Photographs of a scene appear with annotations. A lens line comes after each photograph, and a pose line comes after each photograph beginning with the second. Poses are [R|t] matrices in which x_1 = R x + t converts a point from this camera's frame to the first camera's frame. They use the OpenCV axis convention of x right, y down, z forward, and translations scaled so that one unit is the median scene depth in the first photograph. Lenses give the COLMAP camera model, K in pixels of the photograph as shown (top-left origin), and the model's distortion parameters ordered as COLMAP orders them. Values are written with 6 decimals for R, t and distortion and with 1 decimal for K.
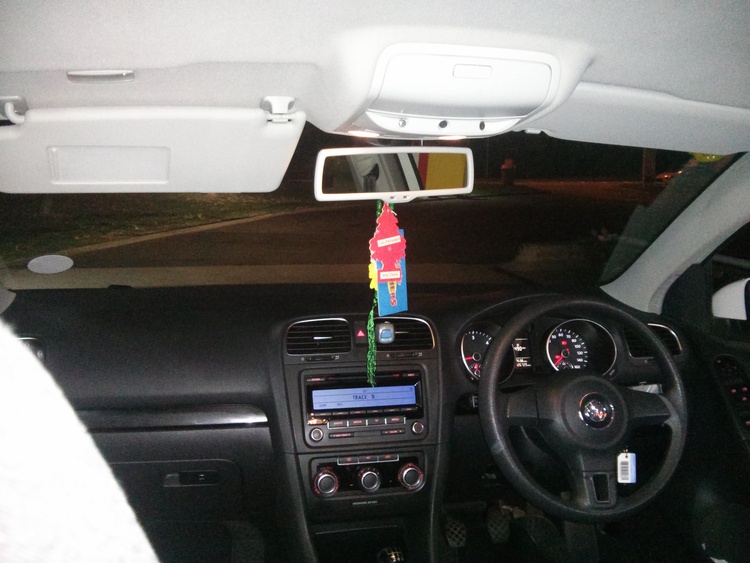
lens RADIAL K [[682.9, 0, 375.0], [0, 682.9, 281.5], [0, 0, 1]] dist [0.078433, -0.340010]
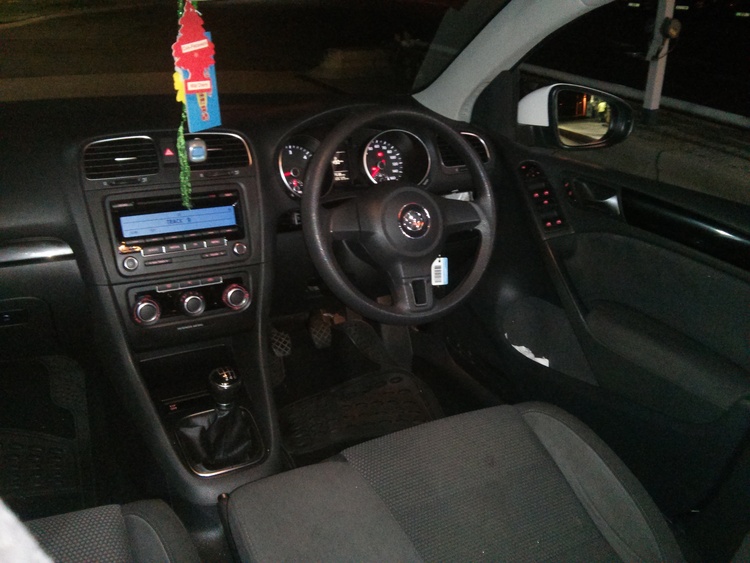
lens RADIAL K [[682.9, 0, 375.0], [0, 682.9, 281.5], [0, 0, 1]] dist [0.078433, -0.340010]
pose [[0.961273, -0.084080, 0.262461, -0.011931], [0.010542, 0.962847, 0.269840, -0.002005], [-0.275398, -0.256623, 0.926445, 0.032966]]
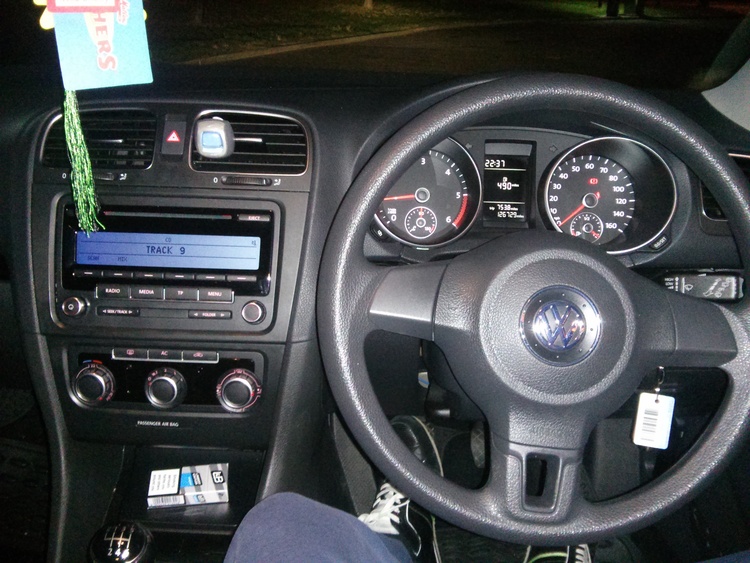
lens RADIAL K [[682.9, 0, 375.0], [0, 682.9, 281.5], [0, 0, 1]] dist [0.078433, -0.340010]
pose [[0.971228, 0.100320, -0.215991, 0.279903], [-0.044090, 0.967012, 0.250887, 0.044019], [0.234035, -0.234146, 0.943612, 0.500080]]
